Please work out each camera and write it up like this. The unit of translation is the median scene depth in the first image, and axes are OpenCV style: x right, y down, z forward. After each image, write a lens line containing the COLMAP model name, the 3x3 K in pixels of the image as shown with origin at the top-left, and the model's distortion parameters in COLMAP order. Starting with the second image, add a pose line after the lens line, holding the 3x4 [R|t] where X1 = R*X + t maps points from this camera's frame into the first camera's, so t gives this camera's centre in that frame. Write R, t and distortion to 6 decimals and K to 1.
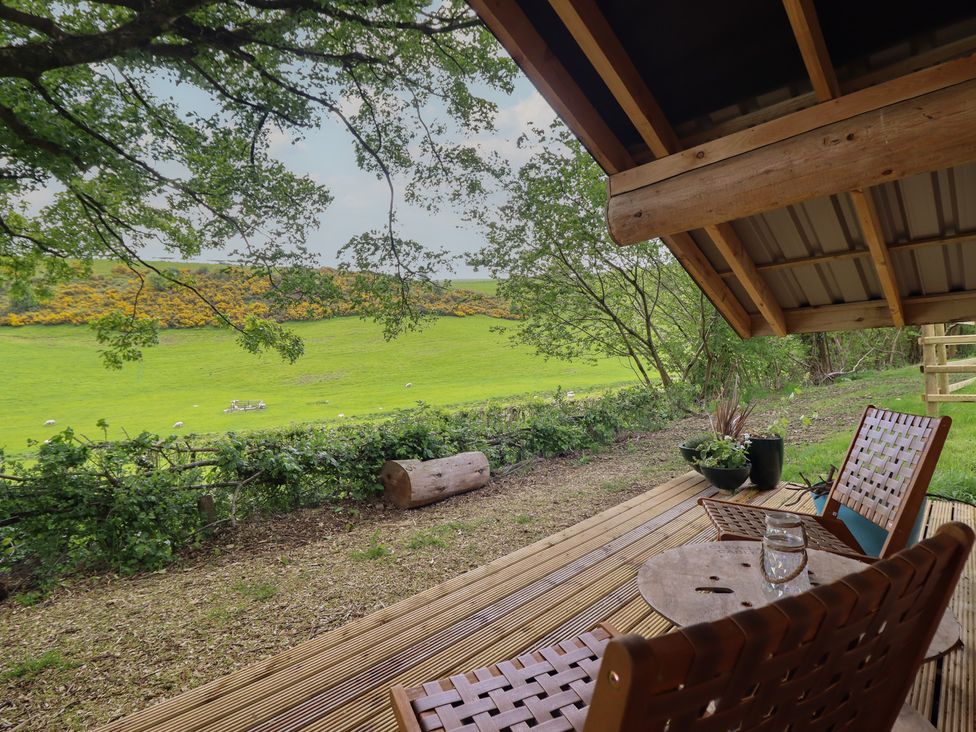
lens RADIAL K [[489.4, 0, 489.6], [0, 489.4, 362.8], [0, 0, 1]] dist [-0.001907, -0.016535]
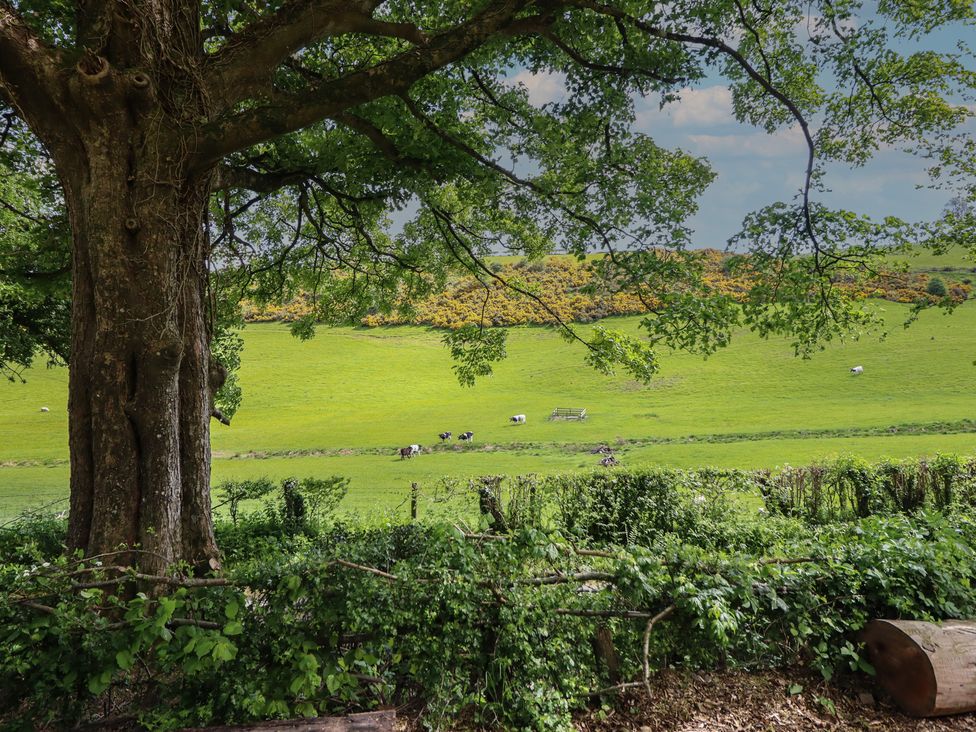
lens RADIAL K [[594.0, 0, 488.0], [0, 594.0, 350.5], [0, 0, 1]] dist [-0.004970, -0.002958]
pose [[0.836736, 0.010238, -0.547510, -0.107436], [-0.017674, 0.999809, -0.008314, -0.052954], [0.547321, 0.016633, 0.836758, 0.074428]]
